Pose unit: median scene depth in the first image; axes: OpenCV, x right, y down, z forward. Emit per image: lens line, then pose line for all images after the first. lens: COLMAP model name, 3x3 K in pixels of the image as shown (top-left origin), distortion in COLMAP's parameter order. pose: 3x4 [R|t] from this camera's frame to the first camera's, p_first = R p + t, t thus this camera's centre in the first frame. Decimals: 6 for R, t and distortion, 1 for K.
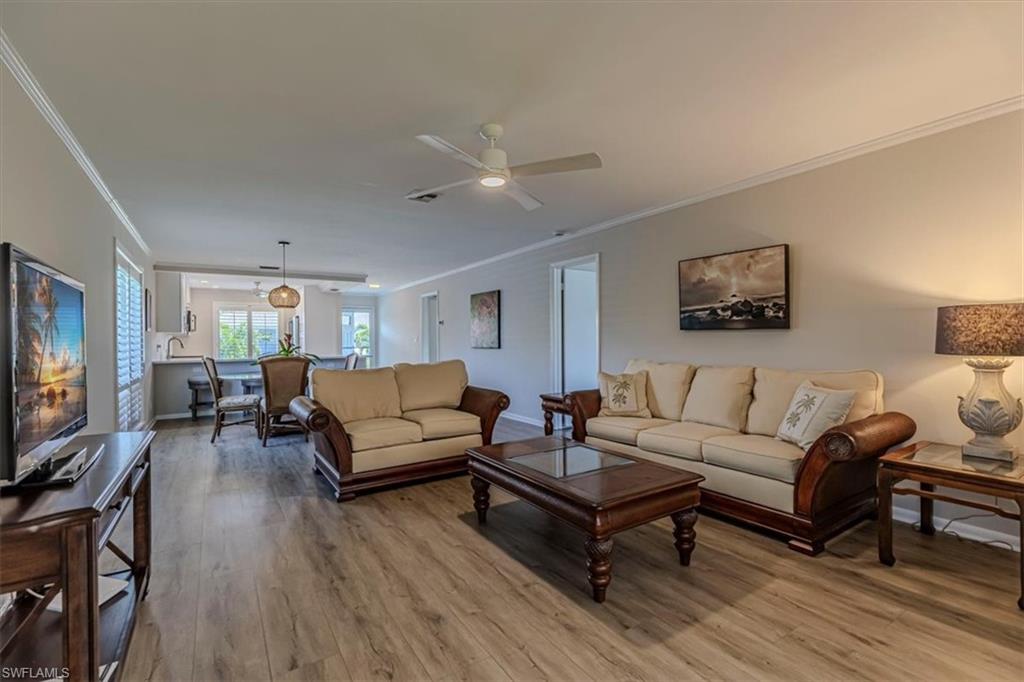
lens RADIAL K [[455.0, 0, 514.8], [0, 455.0, 341.6], [0, 0, 1]] dist [0.000783, -0.000339]
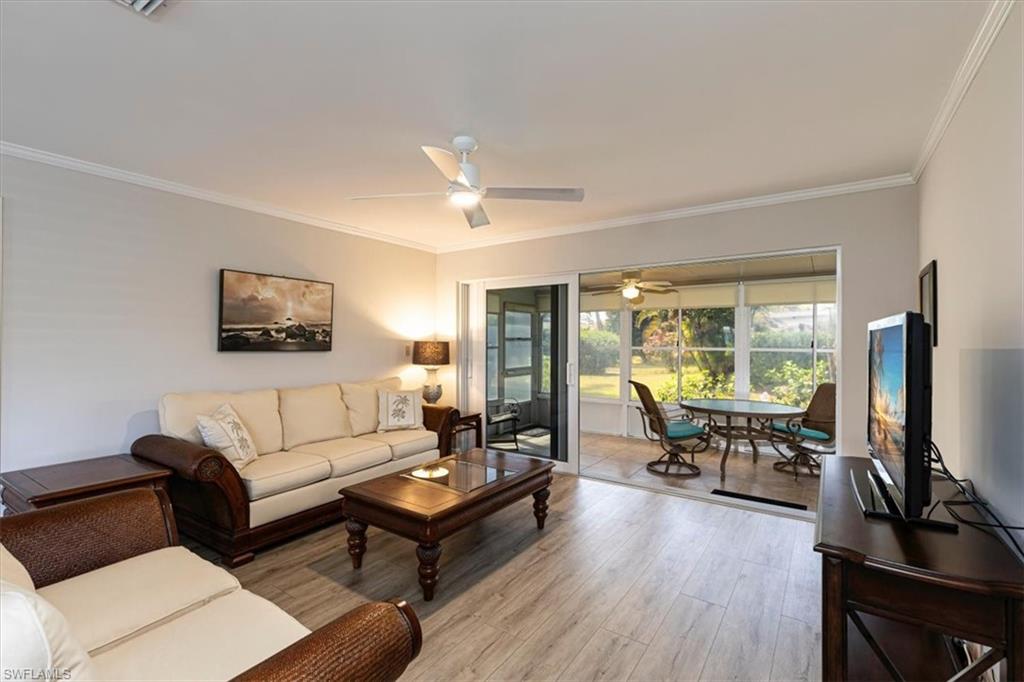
lens RADIAL K [[455.0, 0, 515.5], [0, 455.0, 340.4], [0, 0, 1]] dist [0.000783, -0.000339]
pose [[-0.377559, 0.009314, 0.925939, -0.694551], [0.004940, 0.999955, -0.008045, -0.041155], [-0.925973, 0.001536, -0.377588, 0.924473]]
